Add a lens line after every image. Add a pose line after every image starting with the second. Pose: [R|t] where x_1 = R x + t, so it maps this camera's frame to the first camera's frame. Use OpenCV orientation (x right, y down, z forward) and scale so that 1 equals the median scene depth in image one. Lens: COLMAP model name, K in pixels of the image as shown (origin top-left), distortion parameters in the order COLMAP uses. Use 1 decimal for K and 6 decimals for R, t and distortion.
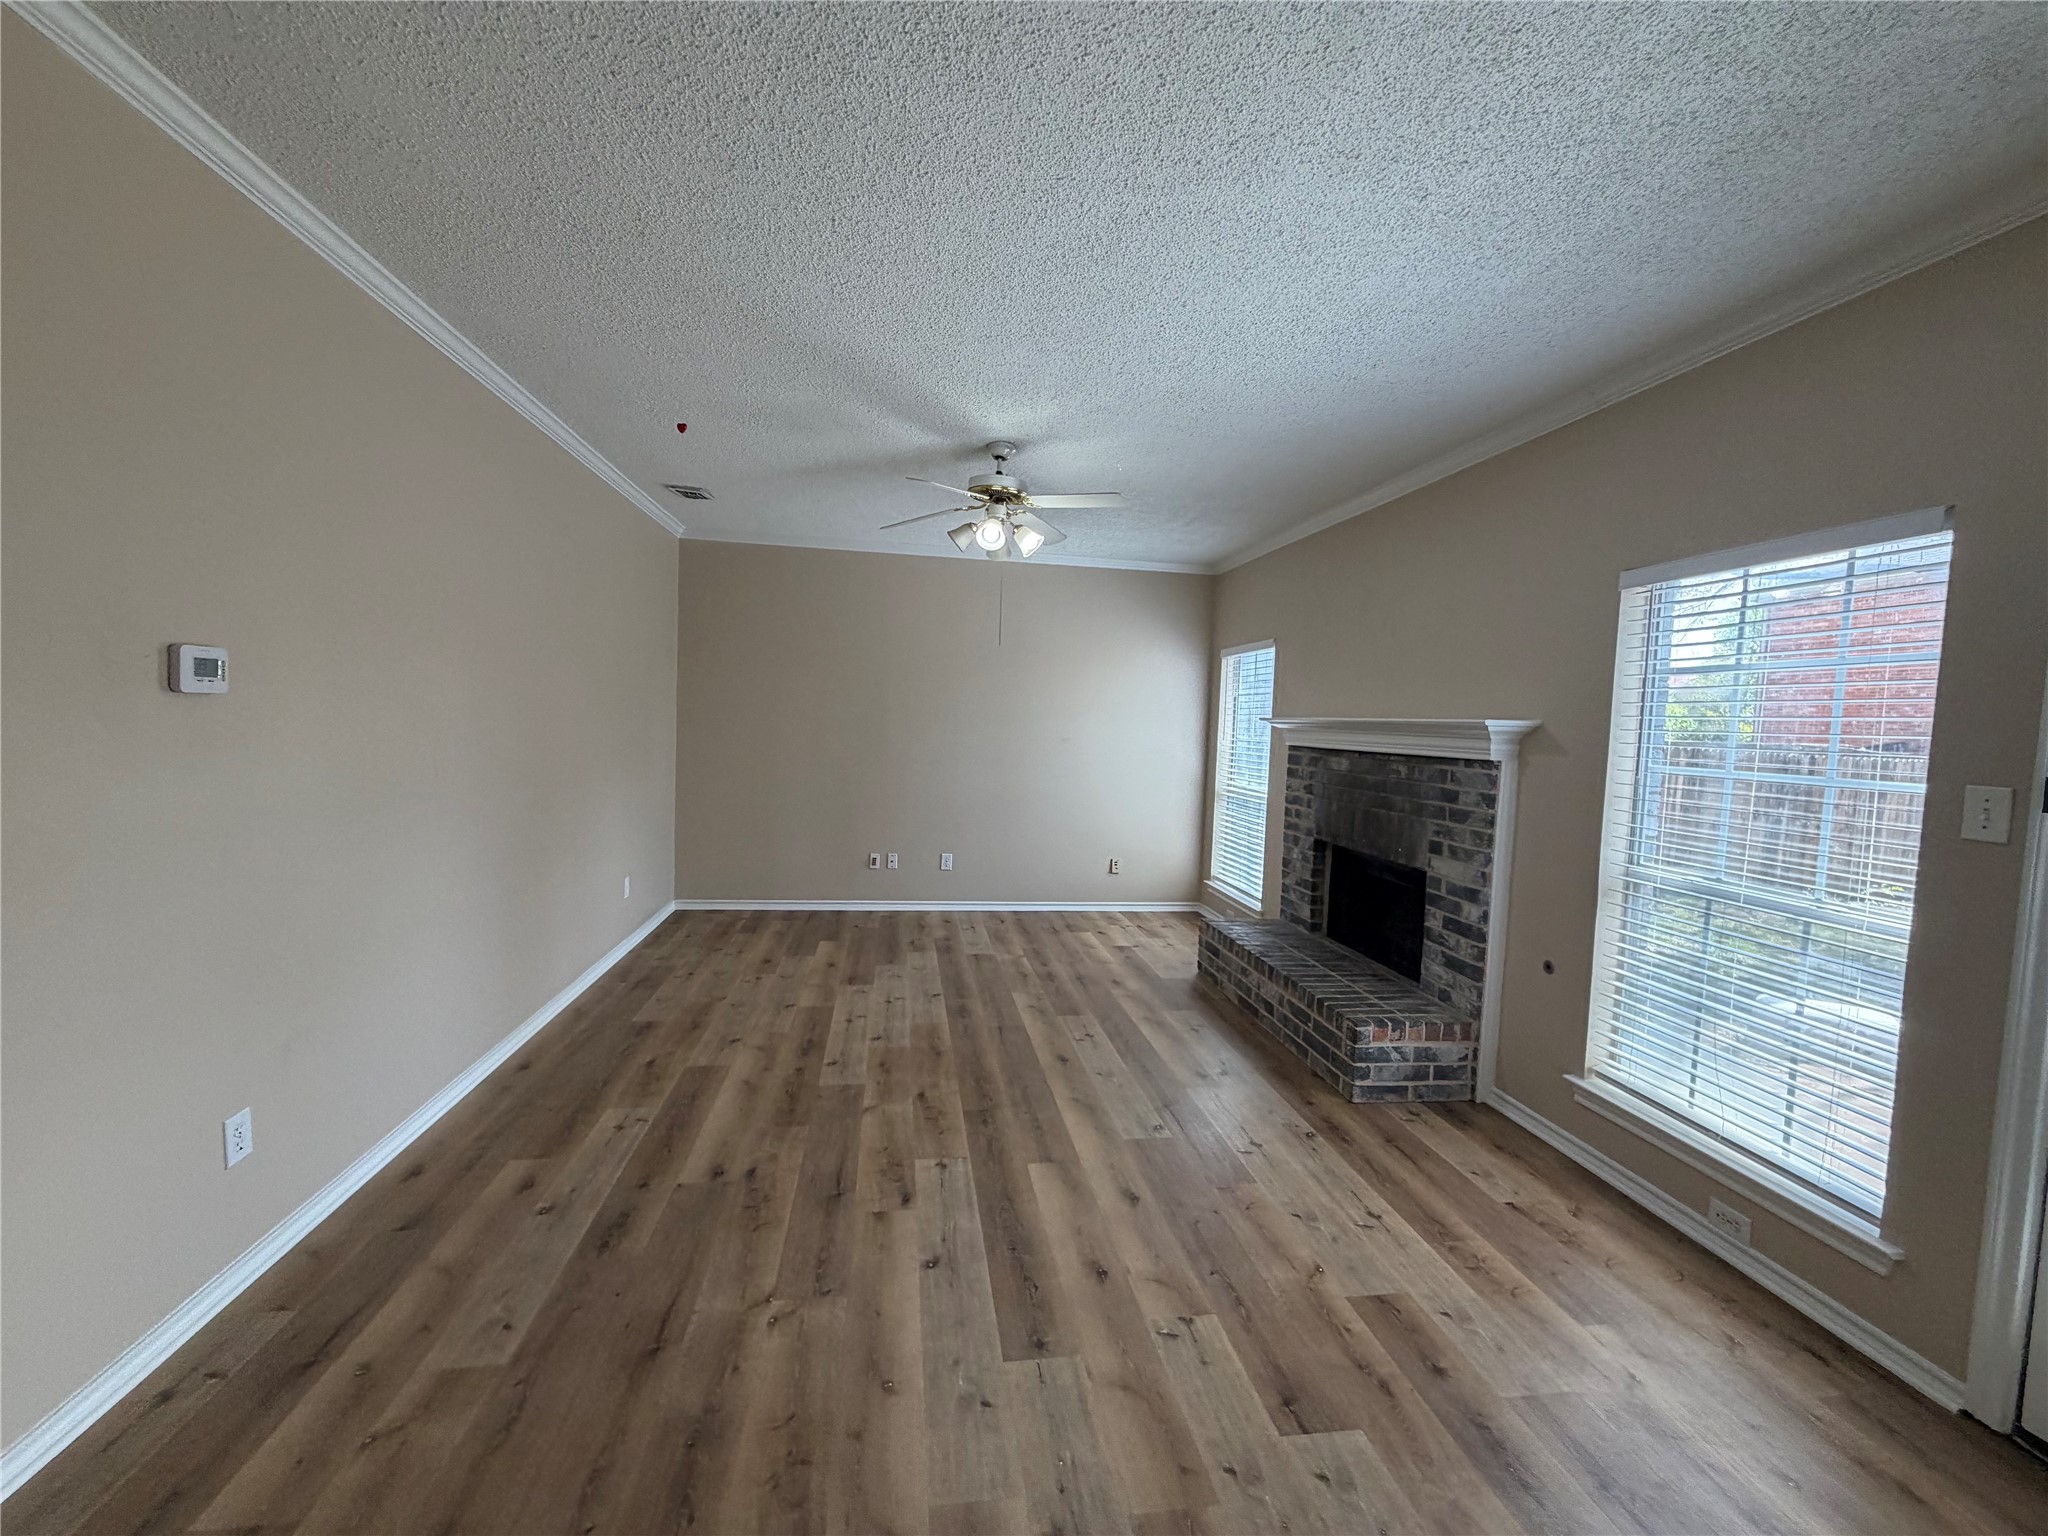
lens RADIAL K [[818.9, 0, 1018.8], [0, 818.9, 764.1], [0, 0, 1]] dist [0.002451, -0.000080]
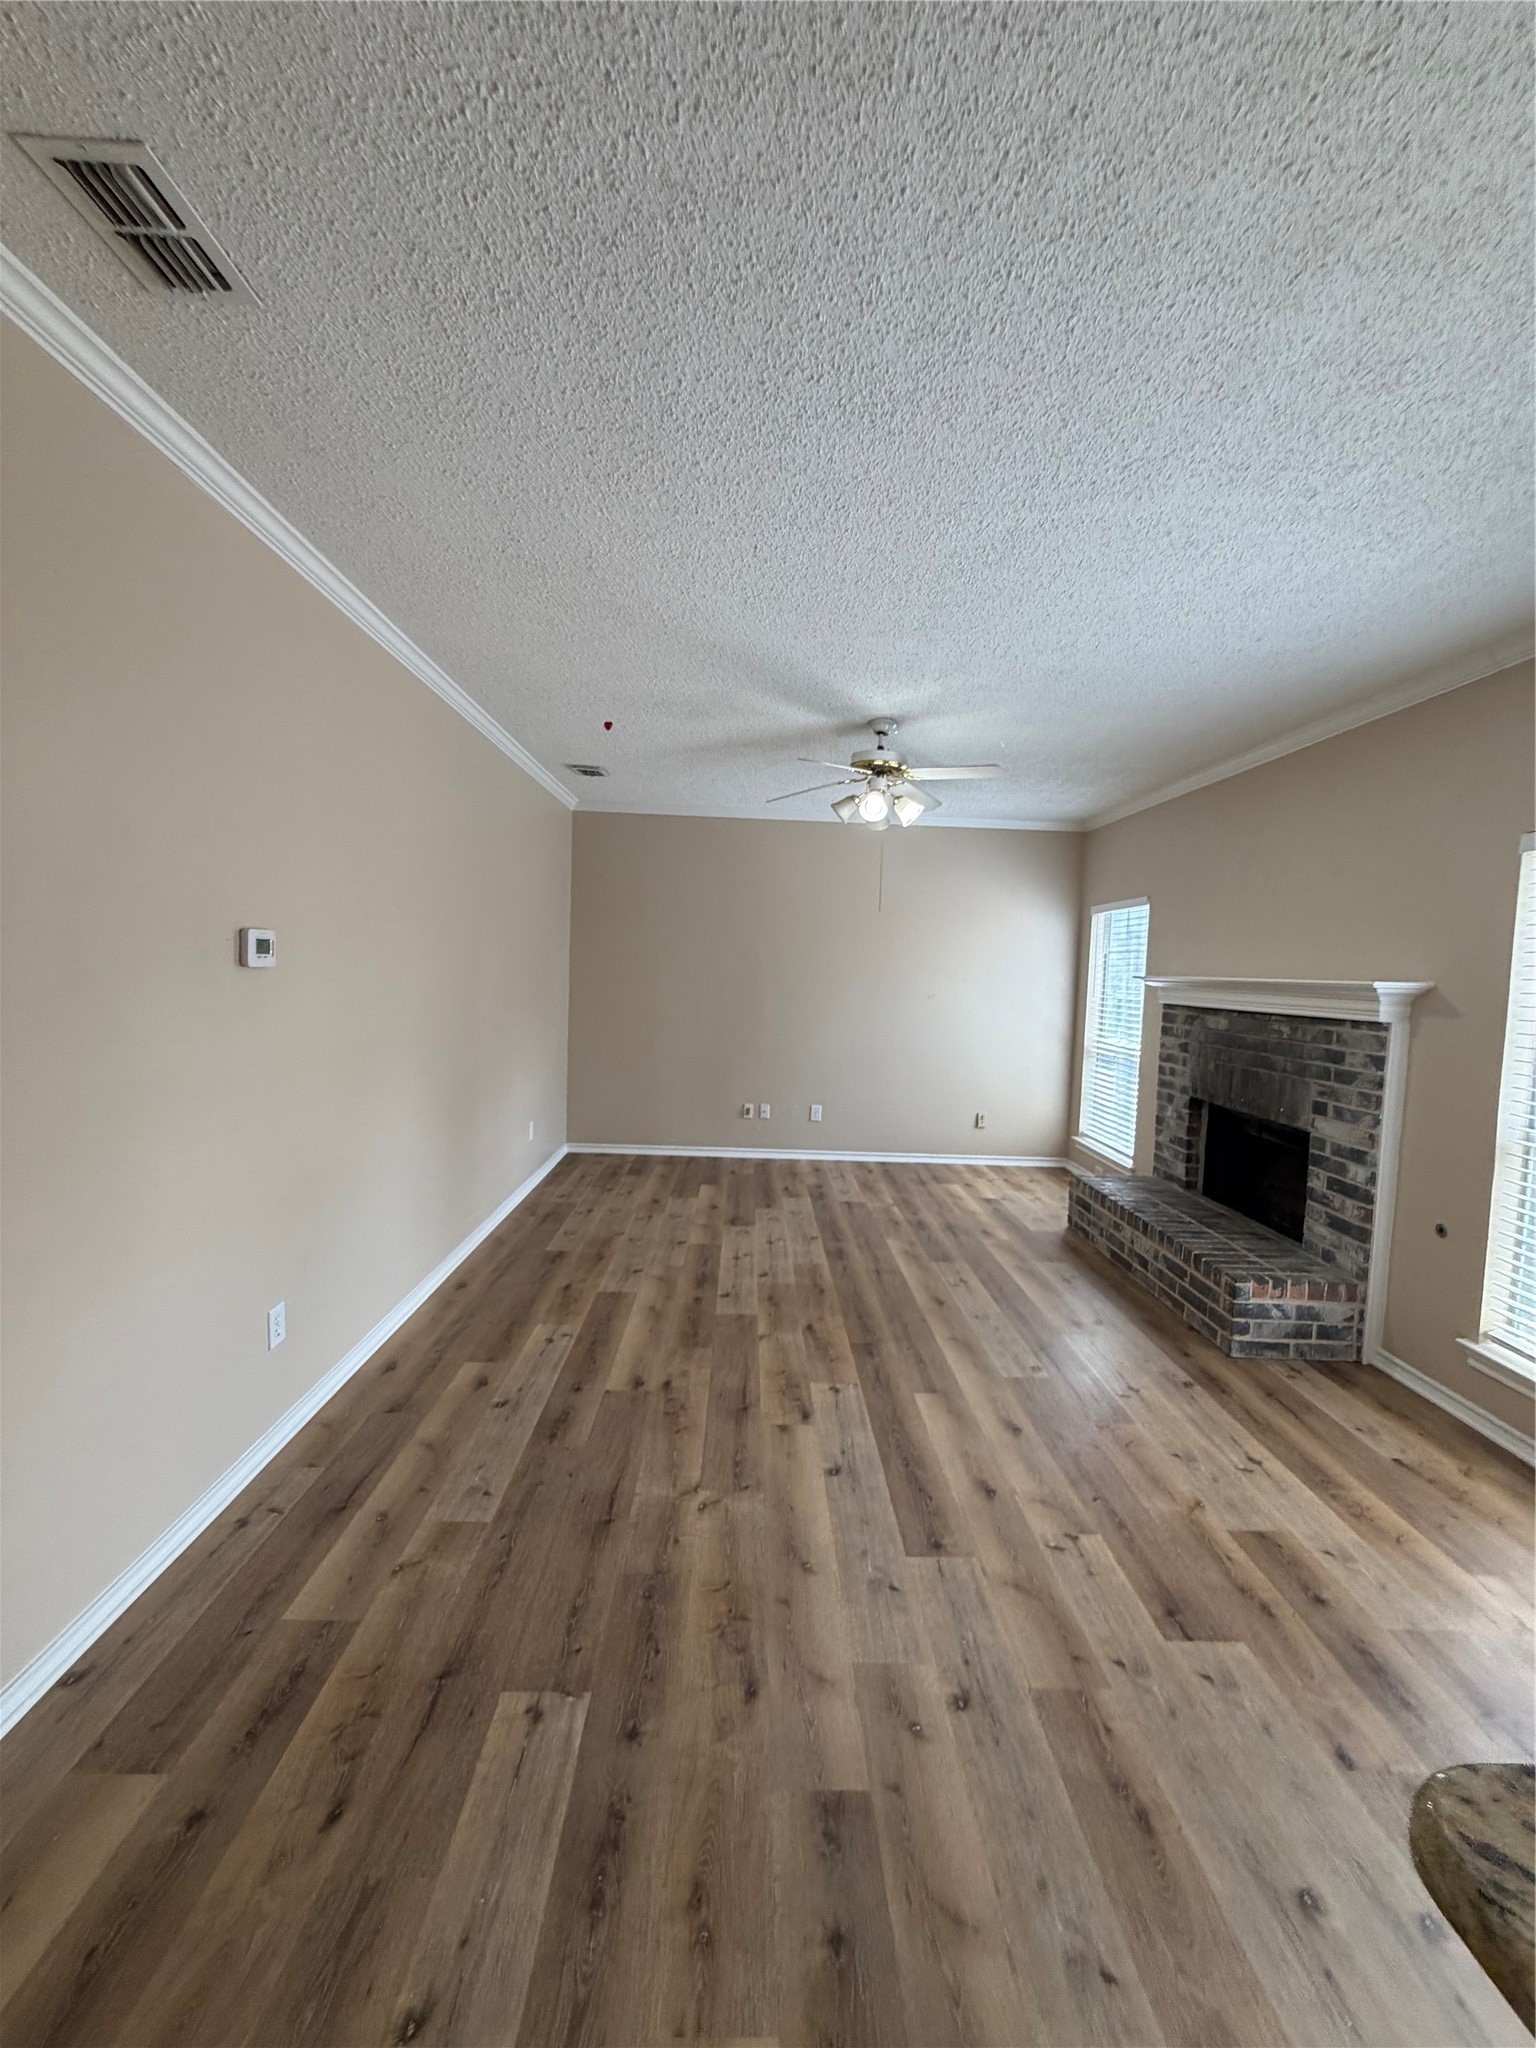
lens RADIAL K [[818.9, 0, 769.6], [0, 818.9, 1017.4], [0, 0, 1]] dist [0.002451, -0.000080]
pose [[0.992726, 0.005136, -0.120287, -0.047883], [-0.004864, 0.999985, 0.002559, -0.010351], [0.120298, -0.001955, 0.992736, -0.092712]]
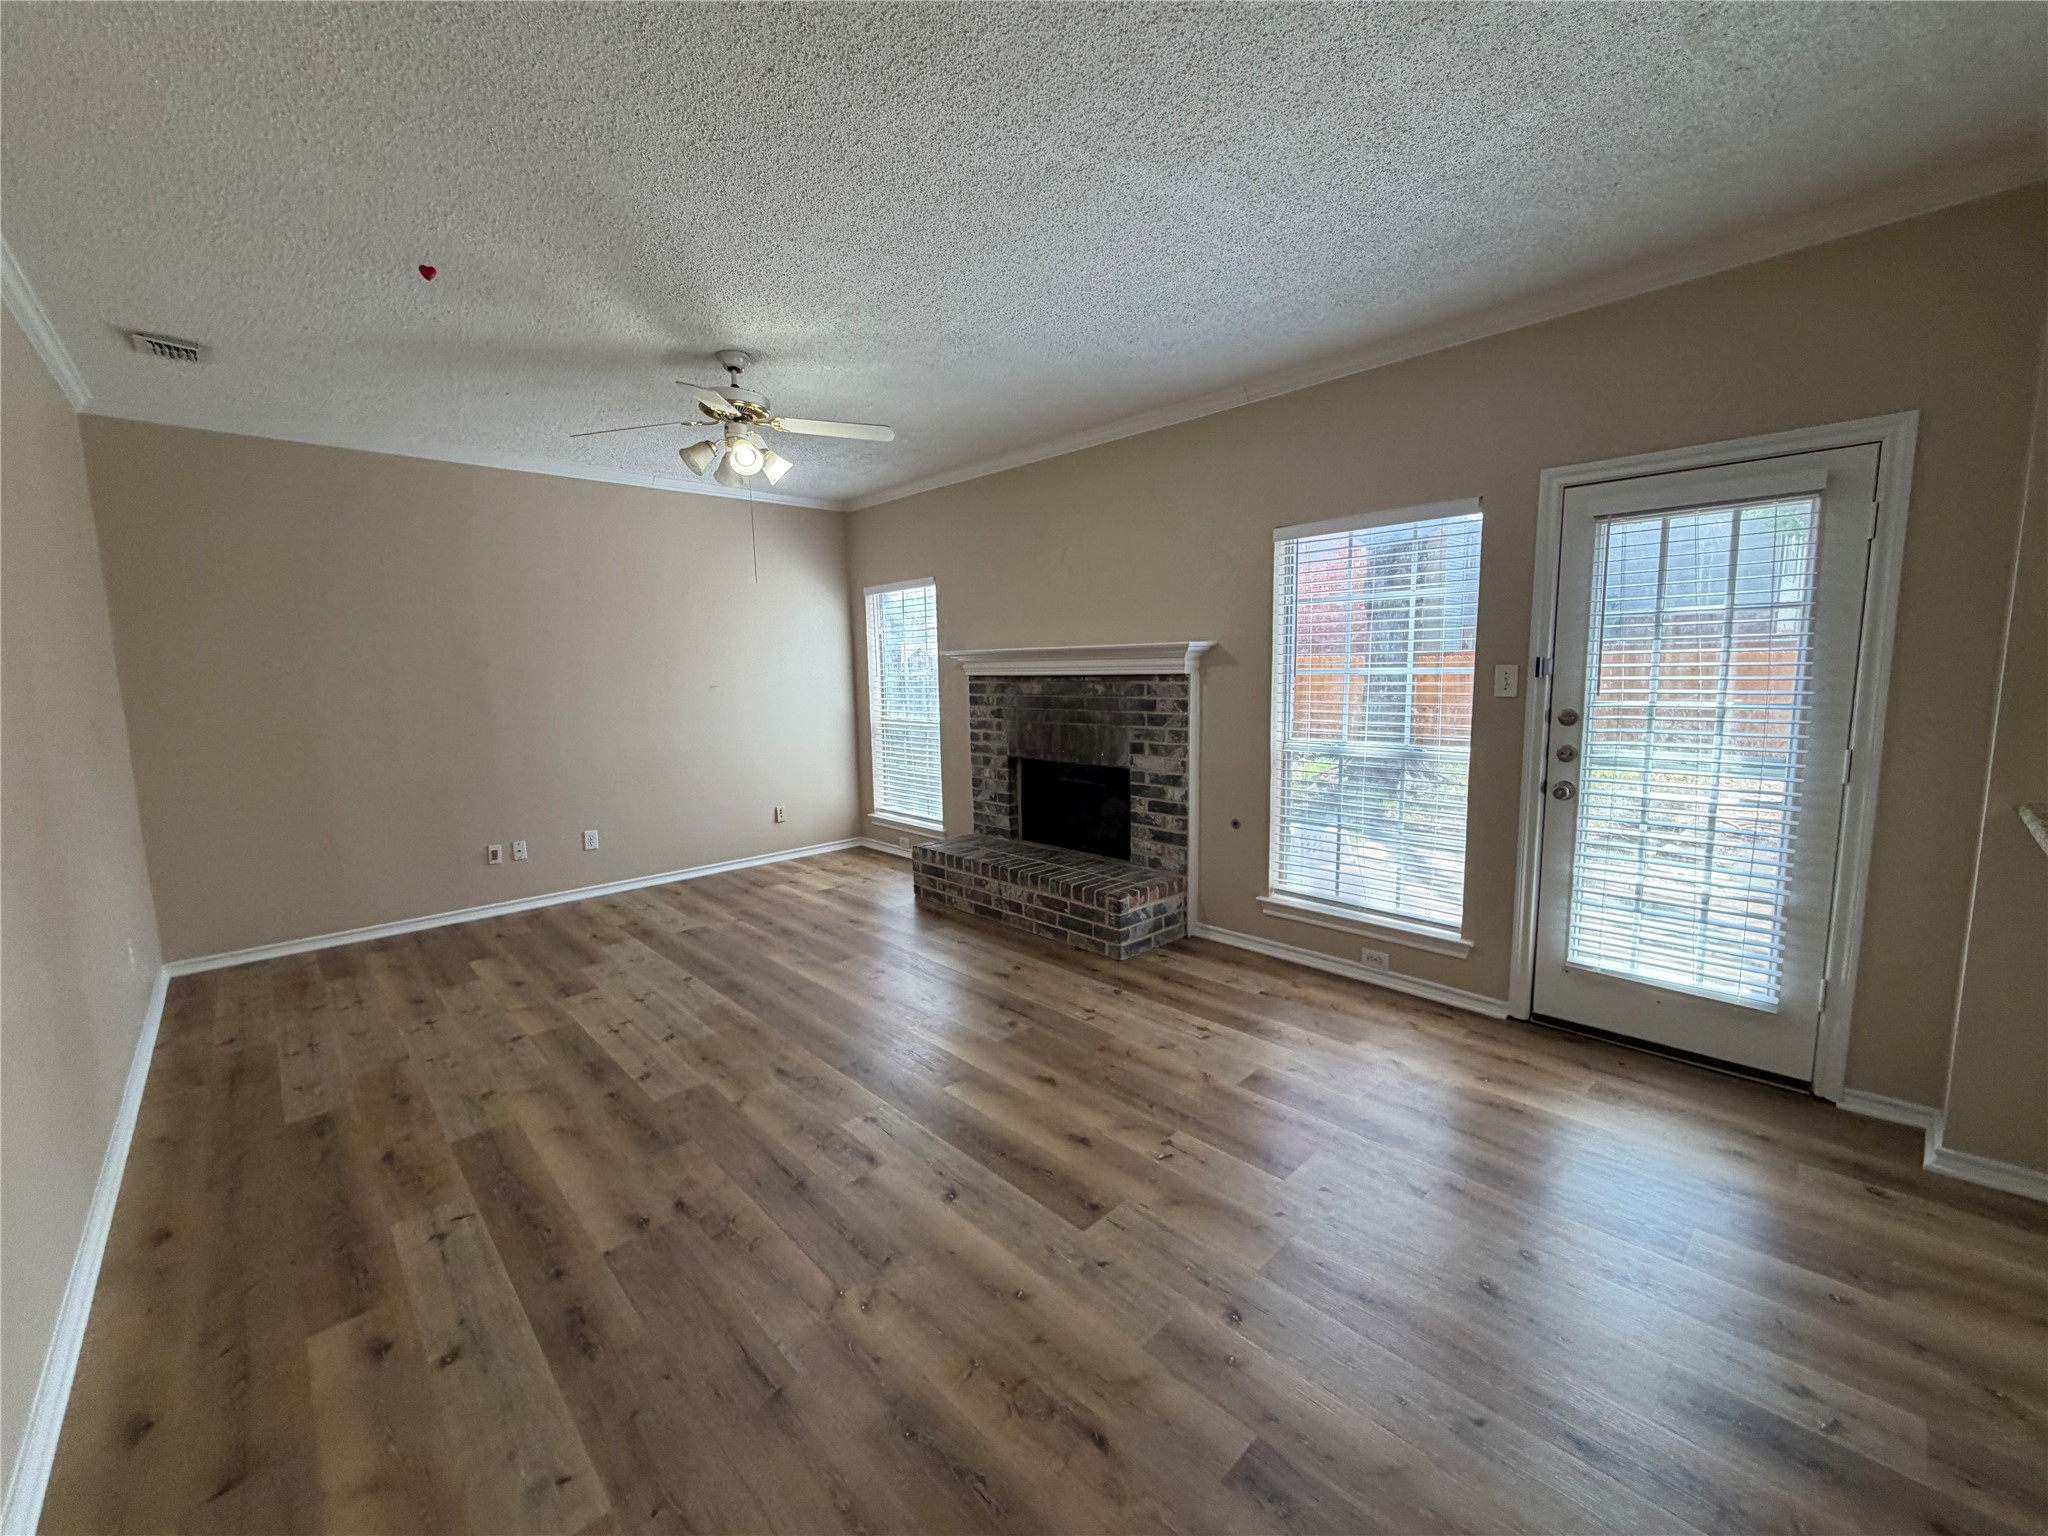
lens RADIAL K [[818.9, 0, 1022.9], [0, 818.9, 762.4], [0, 0, 1]] dist [0.002451, -0.000080]
pose [[0.818834, -0.122065, 0.560902, -0.414664], [0.082488, 0.992009, 0.095464, -0.011705], [-0.568073, -0.031901, 0.822360, 0.098011]]
